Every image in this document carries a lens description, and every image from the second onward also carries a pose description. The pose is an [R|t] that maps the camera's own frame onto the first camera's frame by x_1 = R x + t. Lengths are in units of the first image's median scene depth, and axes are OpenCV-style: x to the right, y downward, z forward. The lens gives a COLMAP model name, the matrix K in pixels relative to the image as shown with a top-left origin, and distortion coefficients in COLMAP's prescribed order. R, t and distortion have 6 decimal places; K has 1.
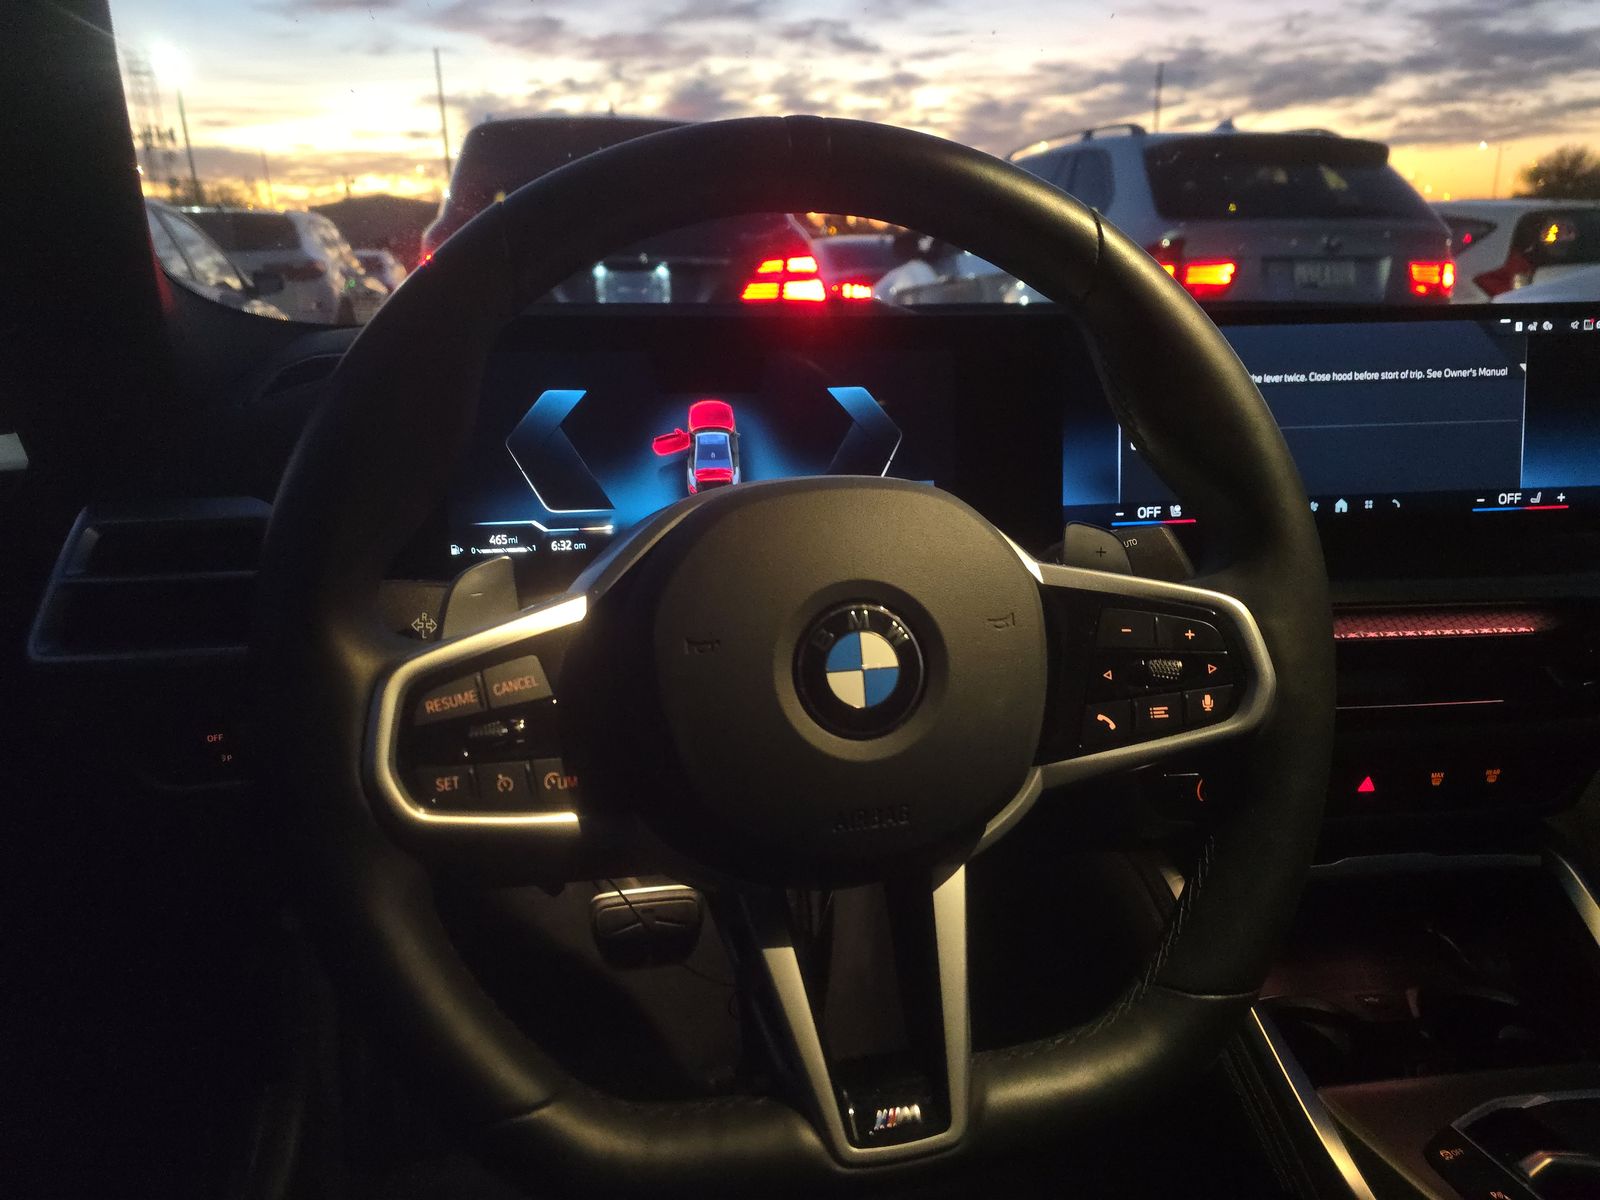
lens RADIAL K [[1059.4, 0, 800.0], [0, 1059.4, 600.0], [0, 0, 1]] dist [0.068050, -0.099415]
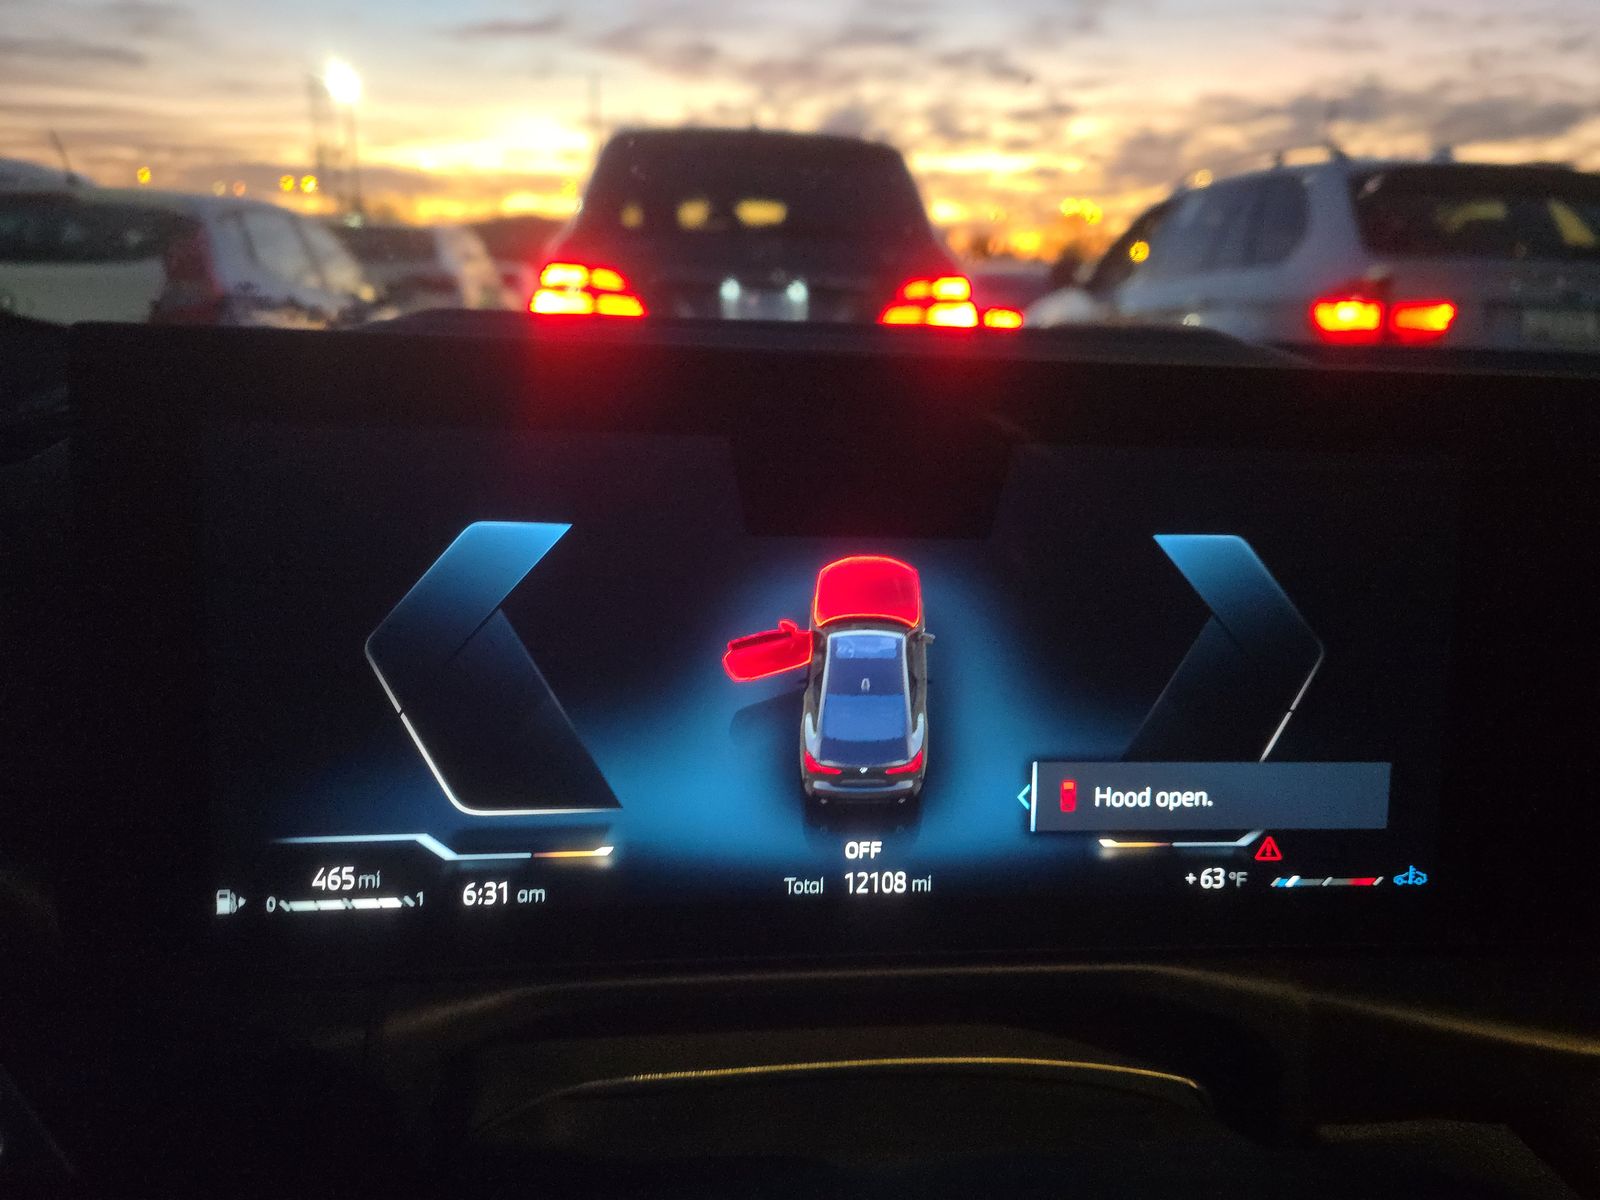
lens RADIAL K [[1076.4, 0, 785.2], [0, 1076.4, 605.5], [0, 0, 1]] dist [-0.001233, -0.040107]
pose [[0.990332, 0.064498, -0.122815, -0.013159], [-0.066897, 0.997639, -0.015511, -0.032934], [0.121524, 0.023577, 0.992308, 0.119895]]
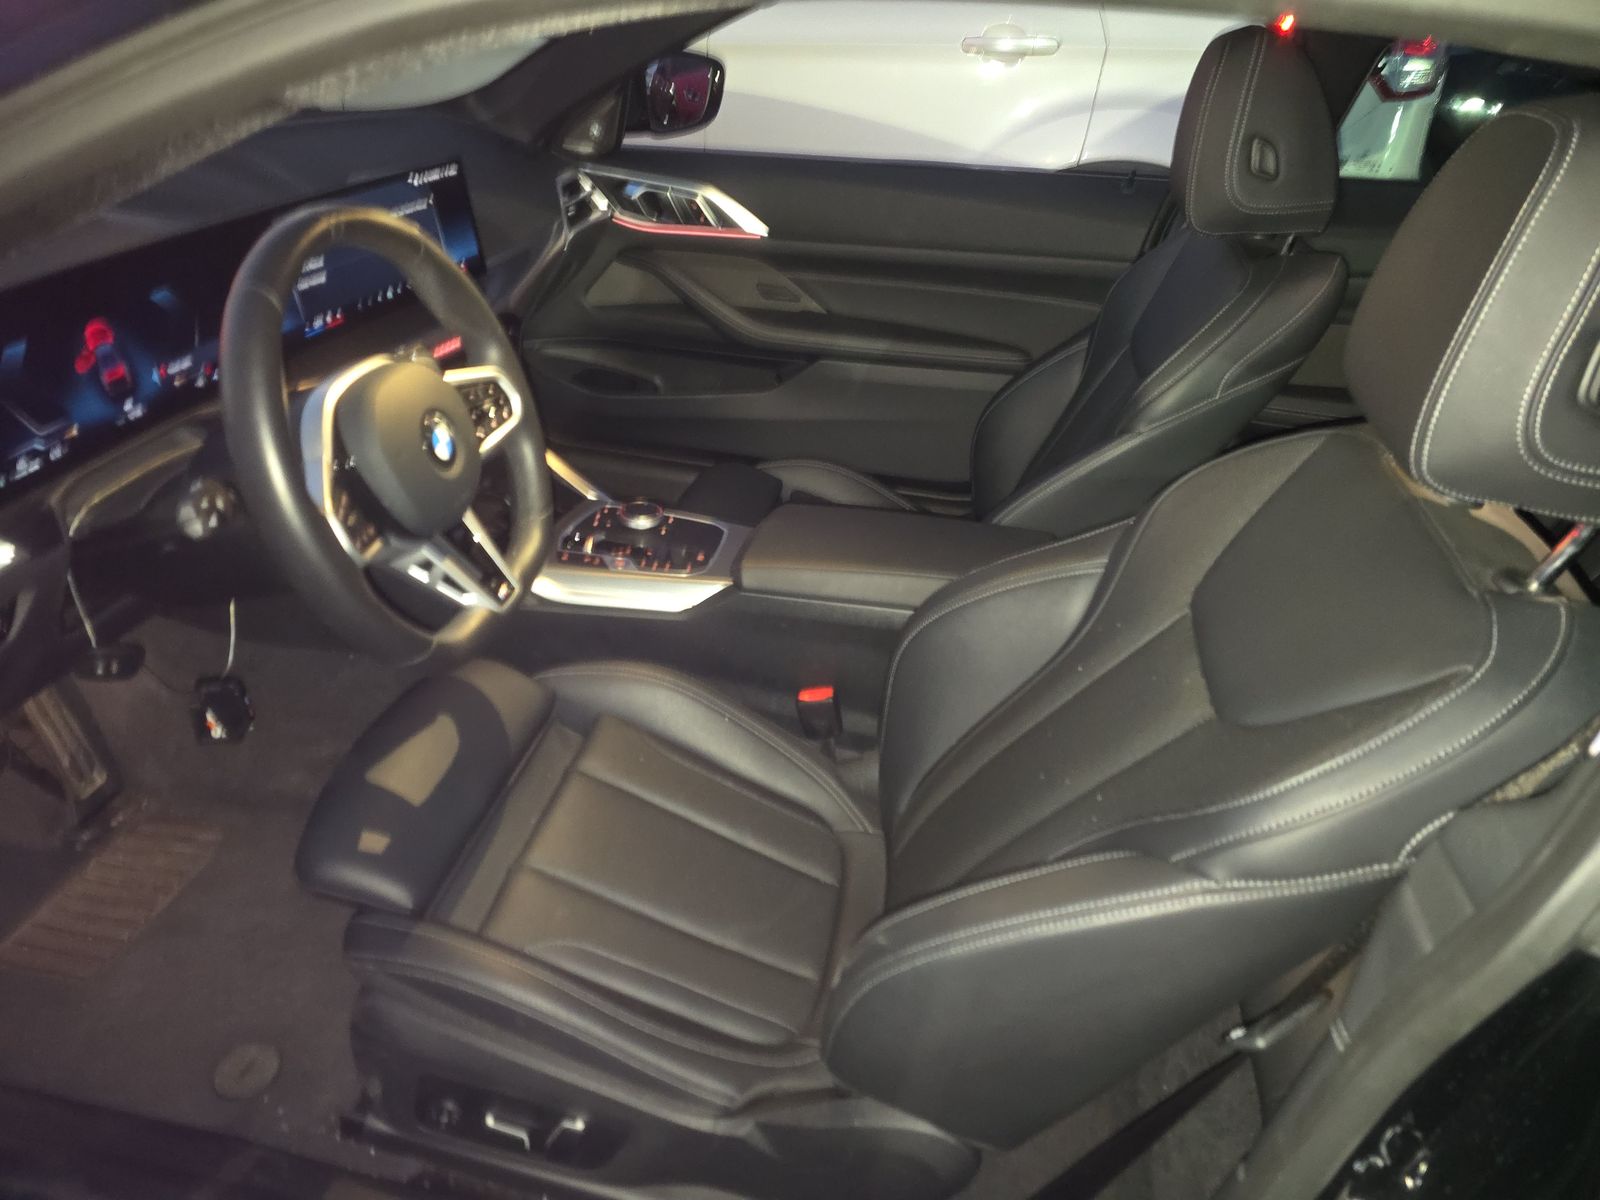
lens RADIAL K [[1041.4, 0, 800.0], [0, 1041.4, 600.0], [0, 0, 1]] dist [0.039322, 0.000205]
pose [[0.394606, -0.457140, 0.797063, -0.211225], [0.170499, 0.888821, 0.425356, -0.062703], [-0.902893, -0.031950, 0.428676, -0.103442]]
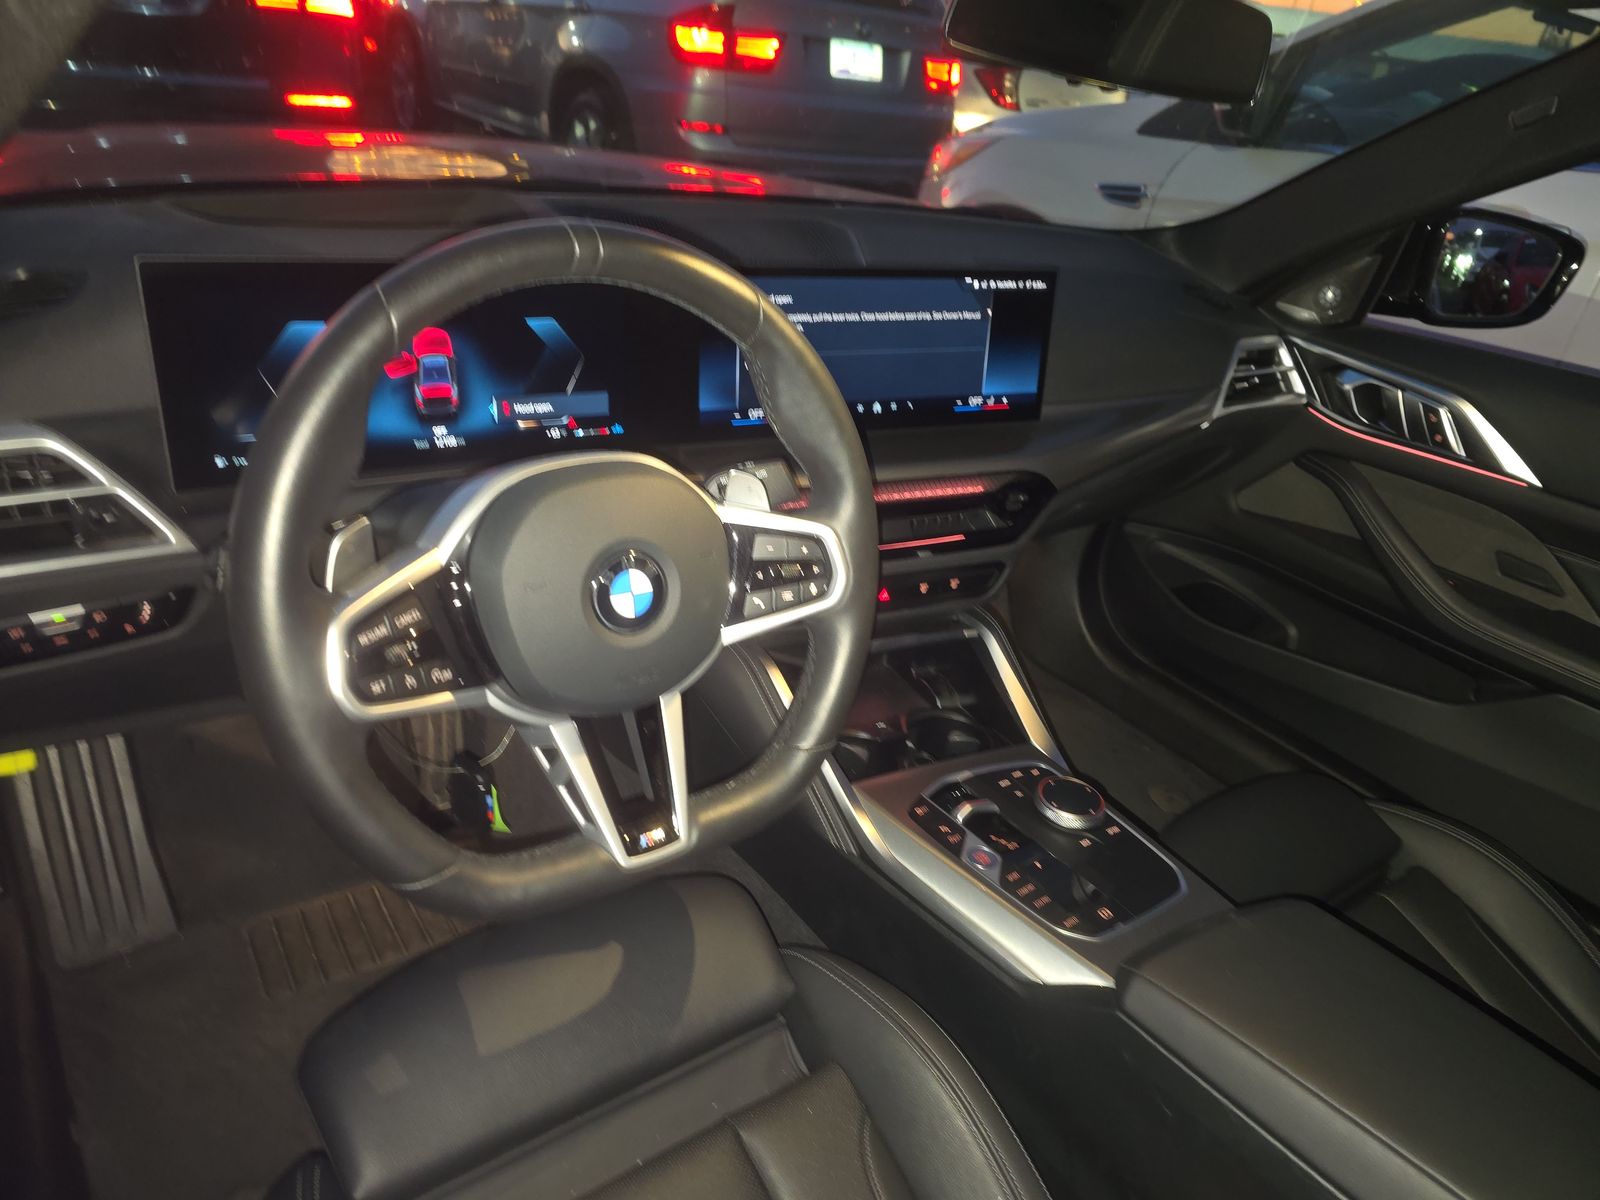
lens RADIAL K [[1059.4, 0, 800.0], [0, 1059.4, 600.0], [0, 0, 1]] dist [0.068050, -0.099415]
pose [[0.912959, -0.067485, 0.402433, -0.043917], [-0.029023, 0.972992, 0.229005, -0.037093], [-0.407018, -0.220752, 0.886343, -0.068601]]
